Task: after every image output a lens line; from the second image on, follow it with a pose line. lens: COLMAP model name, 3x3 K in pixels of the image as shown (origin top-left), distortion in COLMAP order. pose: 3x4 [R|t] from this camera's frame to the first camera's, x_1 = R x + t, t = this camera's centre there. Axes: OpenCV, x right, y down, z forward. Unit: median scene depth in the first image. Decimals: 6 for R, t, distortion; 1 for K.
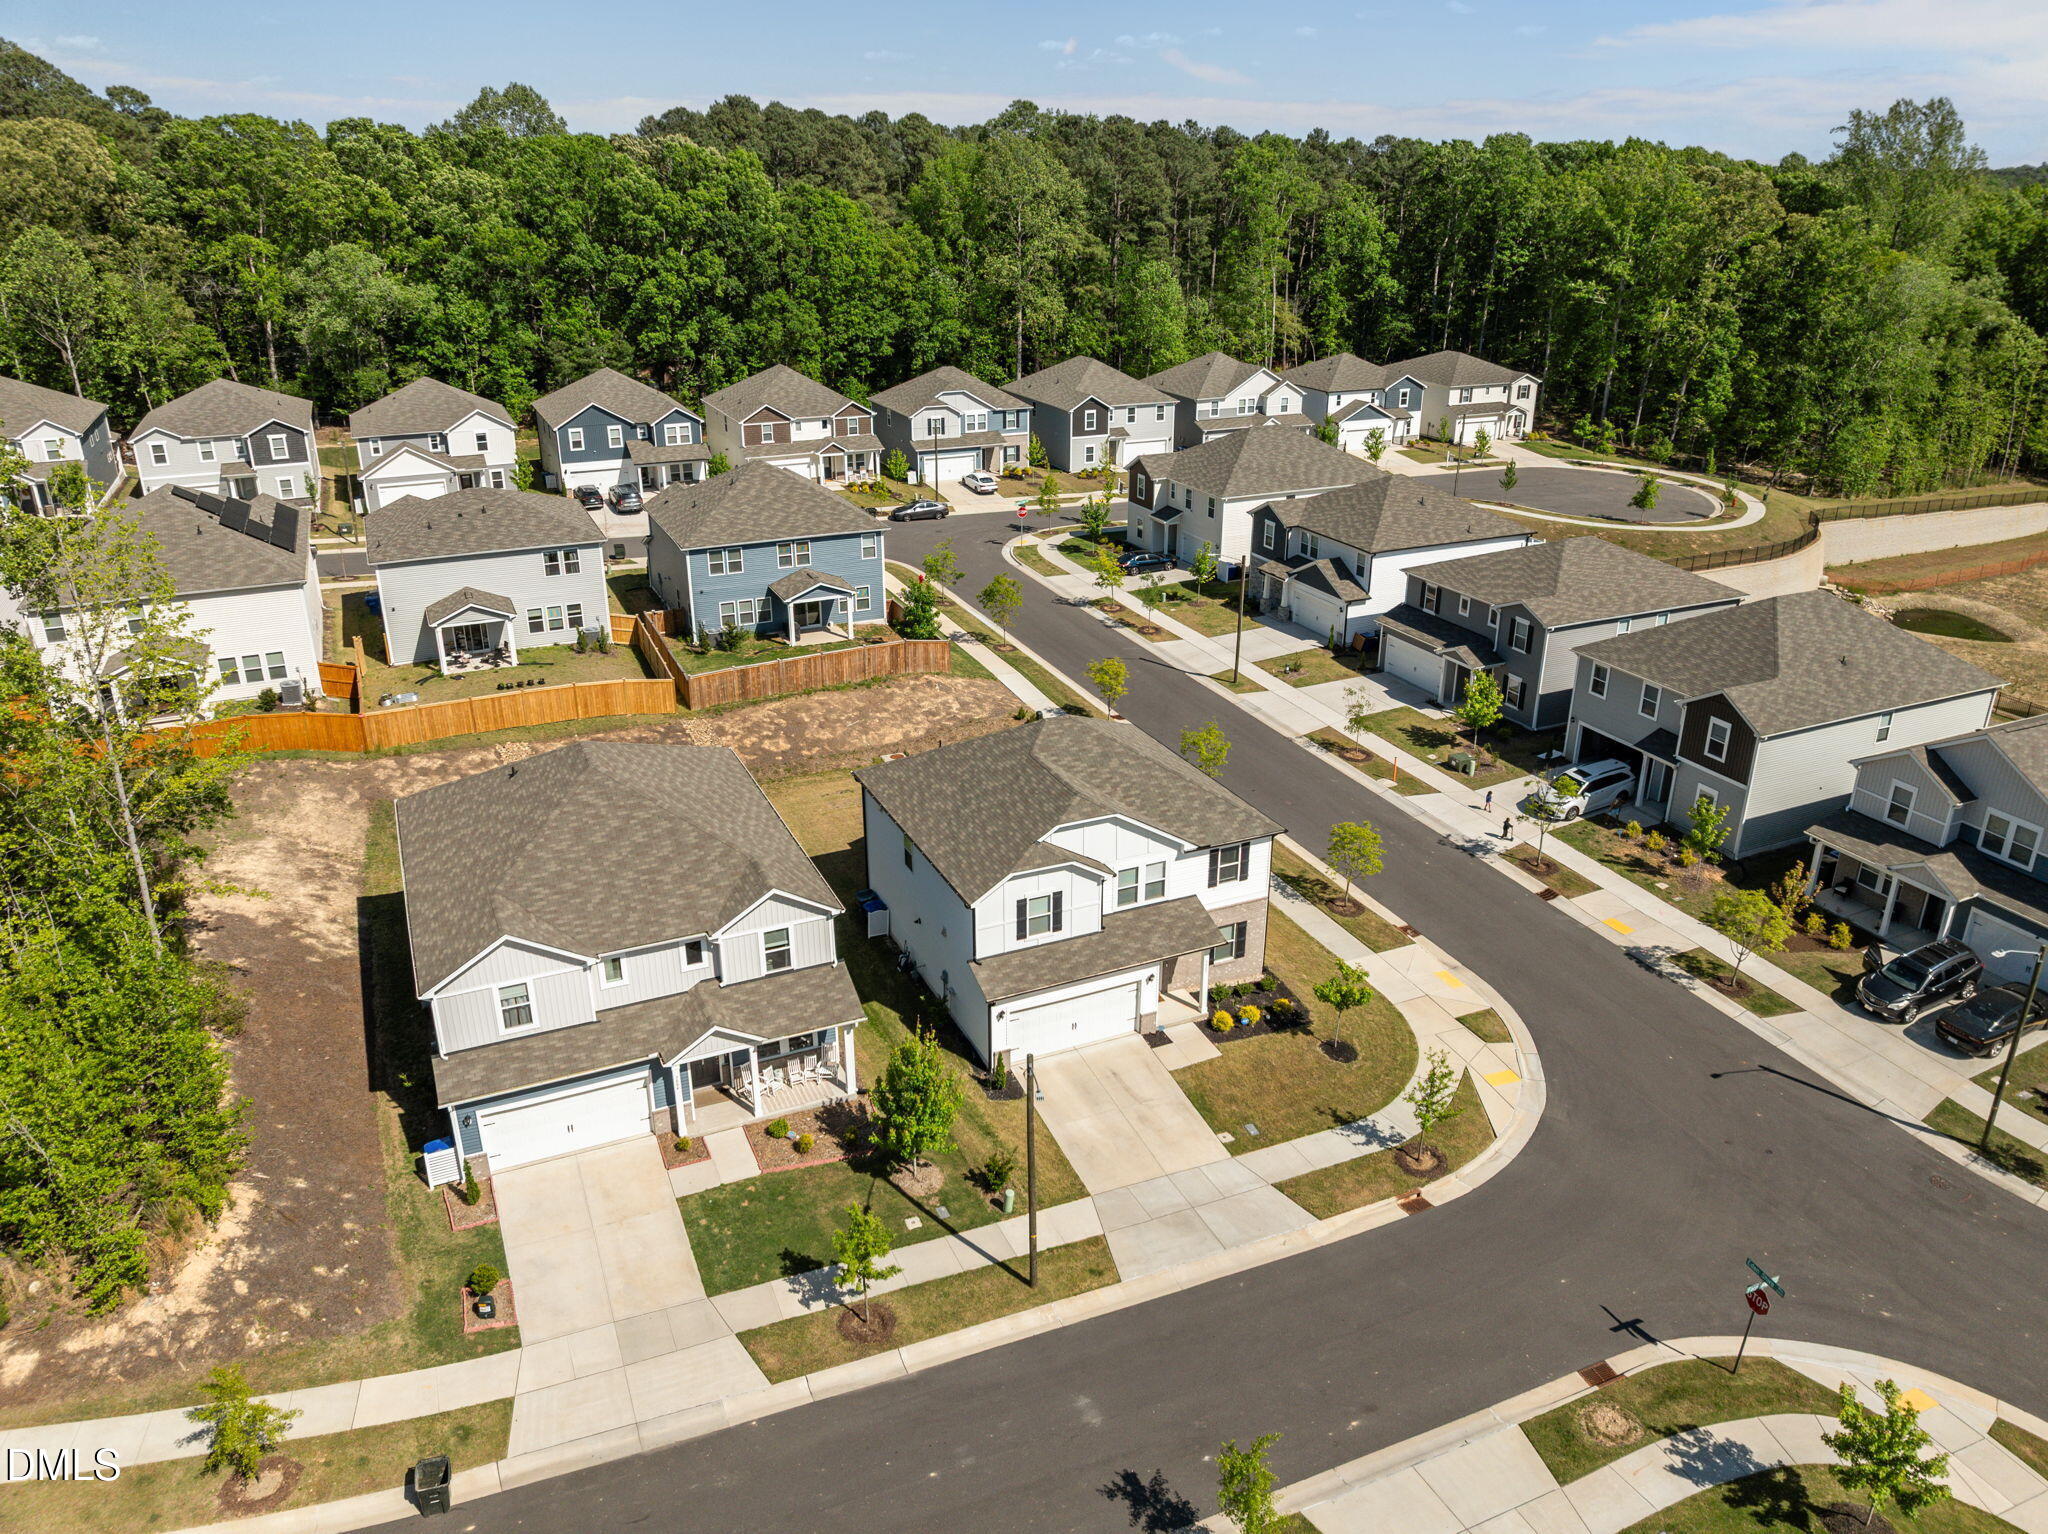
lens RADIAL K [[1438.0, 0, 1028.9], [0, 1438.0, 763.8], [0, 0, 1]] dist [-0.044145, 0.006493]
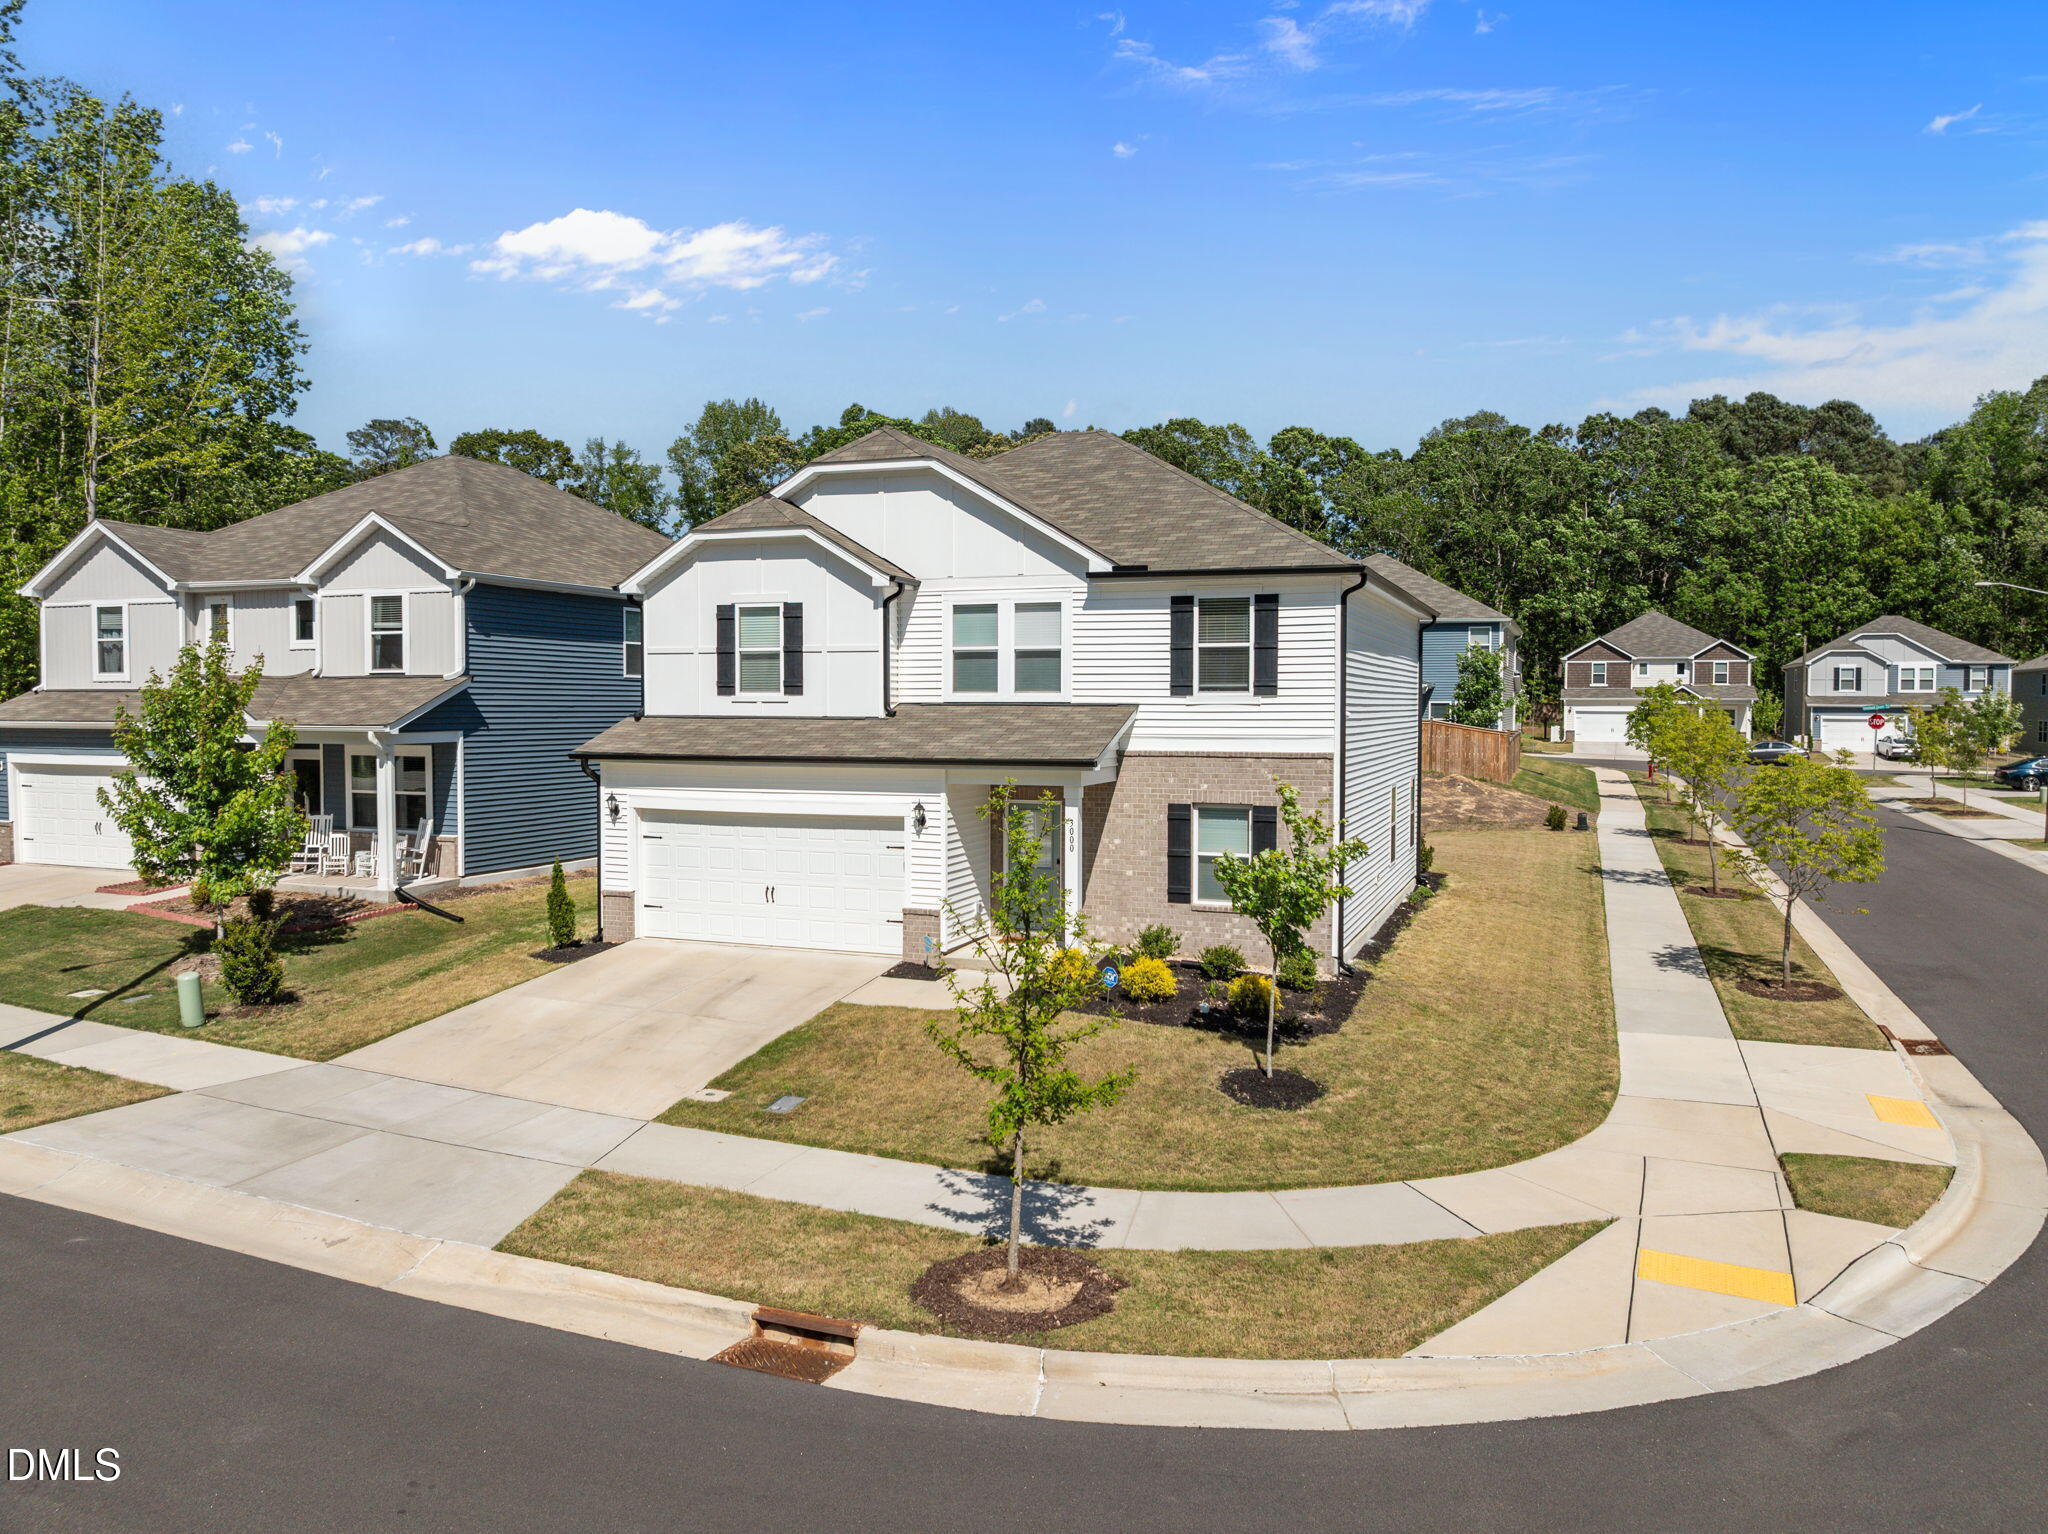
lens RADIAL K [[1438.0, 0, 1030.8], [0, 1438.0, 765.7], [0, 0, 1]] dist [-0.044145, 0.006493]
pose [[0.700819, 0.030498, -0.712687, 0.289245], [-0.276414, 0.932640, -0.231901, 0.156162], [0.657608, 0.359518, 0.662042, 0.499264]]
